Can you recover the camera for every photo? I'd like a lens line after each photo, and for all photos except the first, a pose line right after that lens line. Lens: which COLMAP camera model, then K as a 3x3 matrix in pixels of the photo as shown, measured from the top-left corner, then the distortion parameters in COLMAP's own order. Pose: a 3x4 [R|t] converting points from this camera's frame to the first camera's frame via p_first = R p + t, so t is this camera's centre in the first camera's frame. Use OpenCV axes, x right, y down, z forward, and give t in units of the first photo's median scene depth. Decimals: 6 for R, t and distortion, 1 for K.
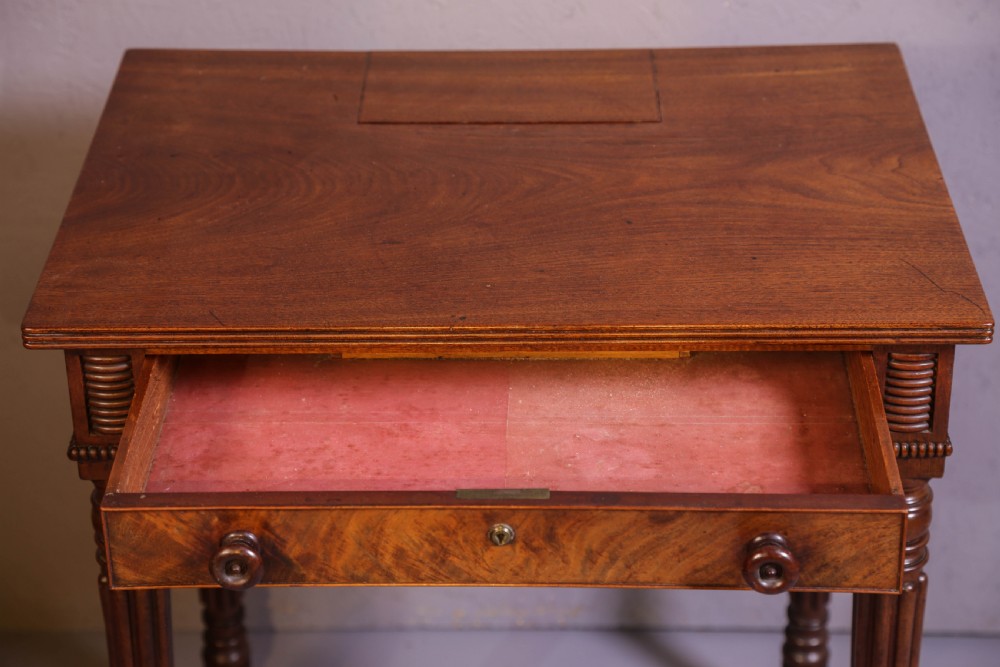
lens RADIAL K [[2299.7, 0, 499.7], [0, 2299.7, 330.2], [0, 0, 1]] dist [0.405435, 0.000000]
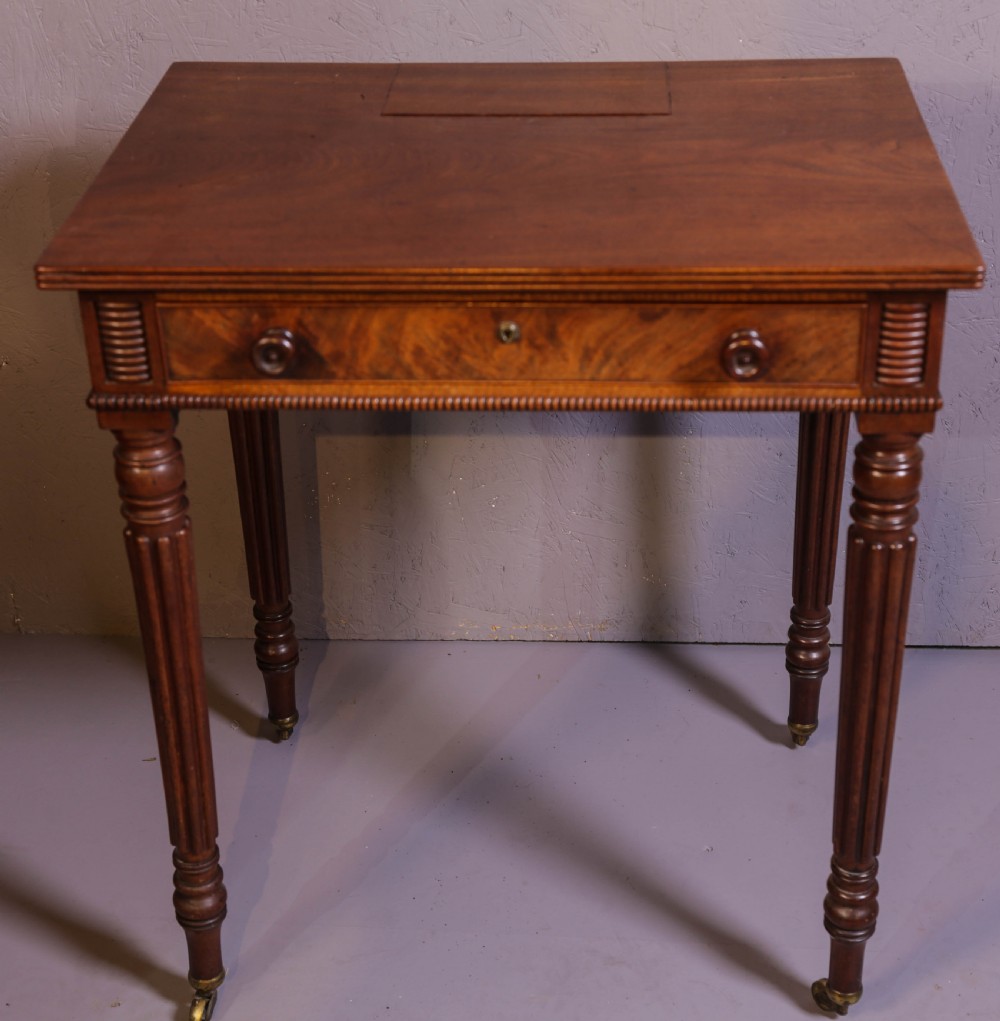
lens RADIAL K [[1876.1, 0, 531.0], [0, 1876.1, 518.1], [0, 0, 1]] dist [0.080152, 0.000000]
pose [[0.999501, 0.010556, -0.029759, 0.036320], [-0.010347, 0.999921, 0.007175, 0.092051], [0.029833, -0.006864, 0.999531, 0.160104]]
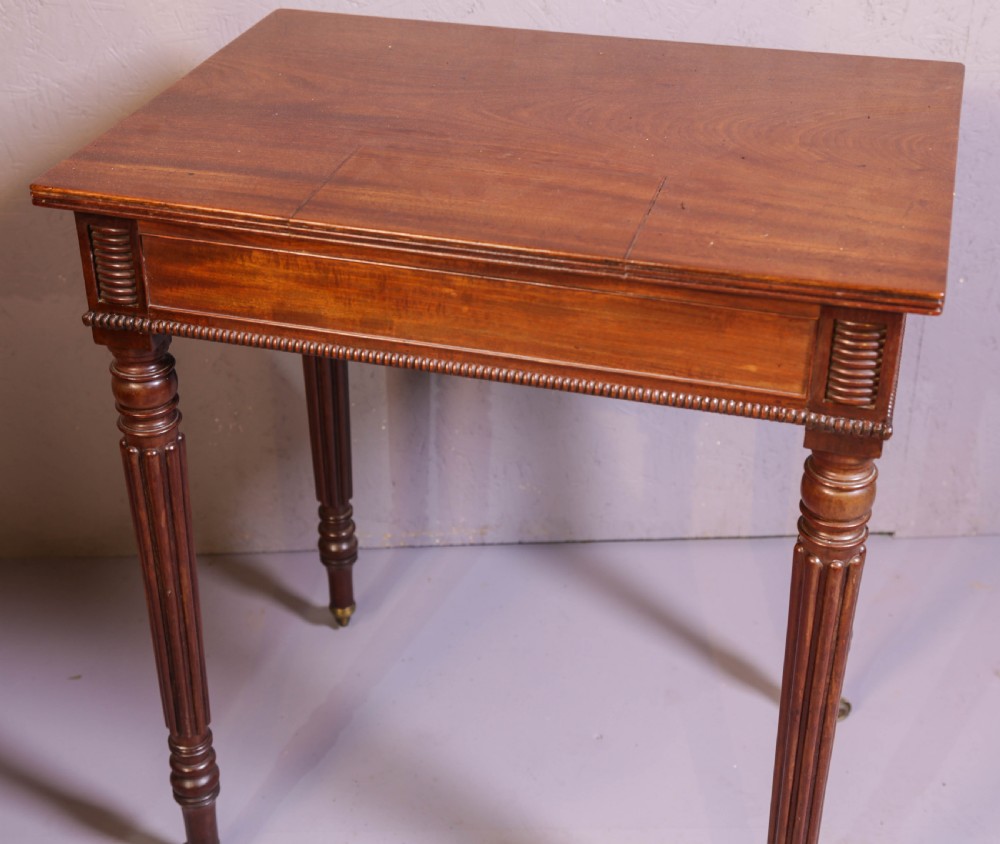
lens RADIAL K [[1537.4, 0, 483.4], [0, 1537.4, 436.8], [0, 0, 1]] dist [0.045723, 0.000000]
pose [[-0.963494, -0.126626, 0.235892, -0.161071], [0.147038, 0.486043, 0.861477, -0.626919], [-0.223739, 0.864713, -0.449680, 1.487556]]
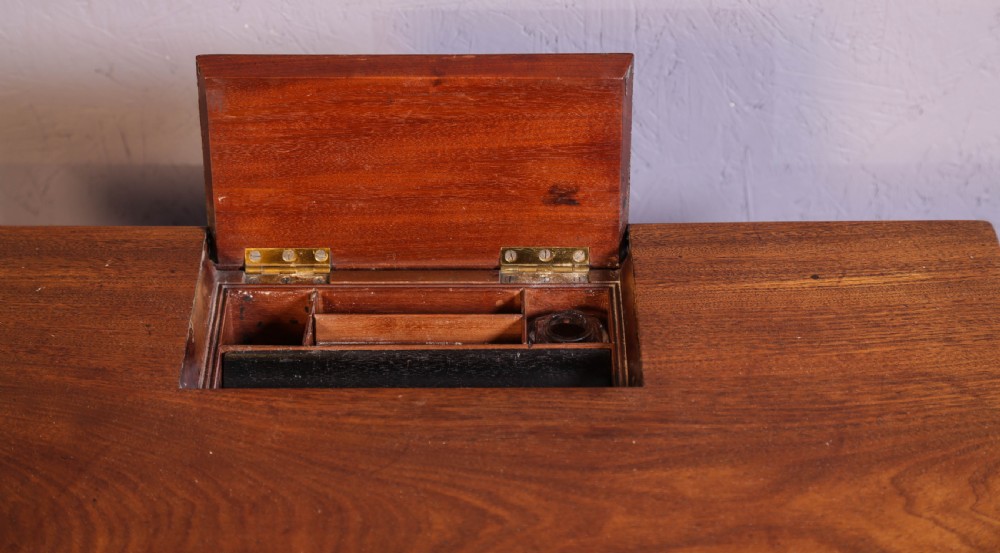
lens RADIAL K [[2325.0, 0, 504.5], [0, 2325.0, 226.3], [0, 0, 1]] dist [0.384287, 0.000000]
pose [[0.999837, -0.001653, 0.017978, 0.019850], [0.000030, 0.995952, 0.089889, -0.208461], [-0.018054, -0.089874, 0.995789, 0.370781]]
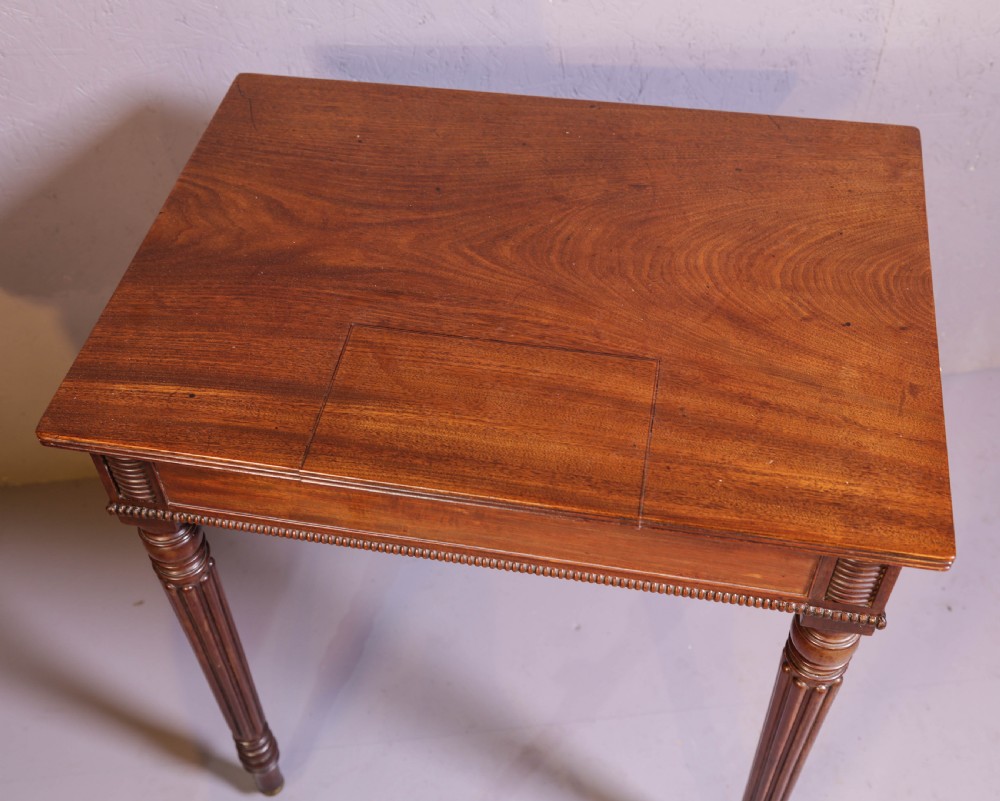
lens RADIAL K [[1169.8, 0, 471.3], [0, 1169.8, 414.7], [0, 0, 1]] dist [-0.016909, 0.000000]
pose [[-0.981814, -0.105129, 0.158080, -0.068153], [0.136230, 0.189793, 0.972327, -0.602816], [-0.132223, 0.976179, -0.172020, 1.196399]]
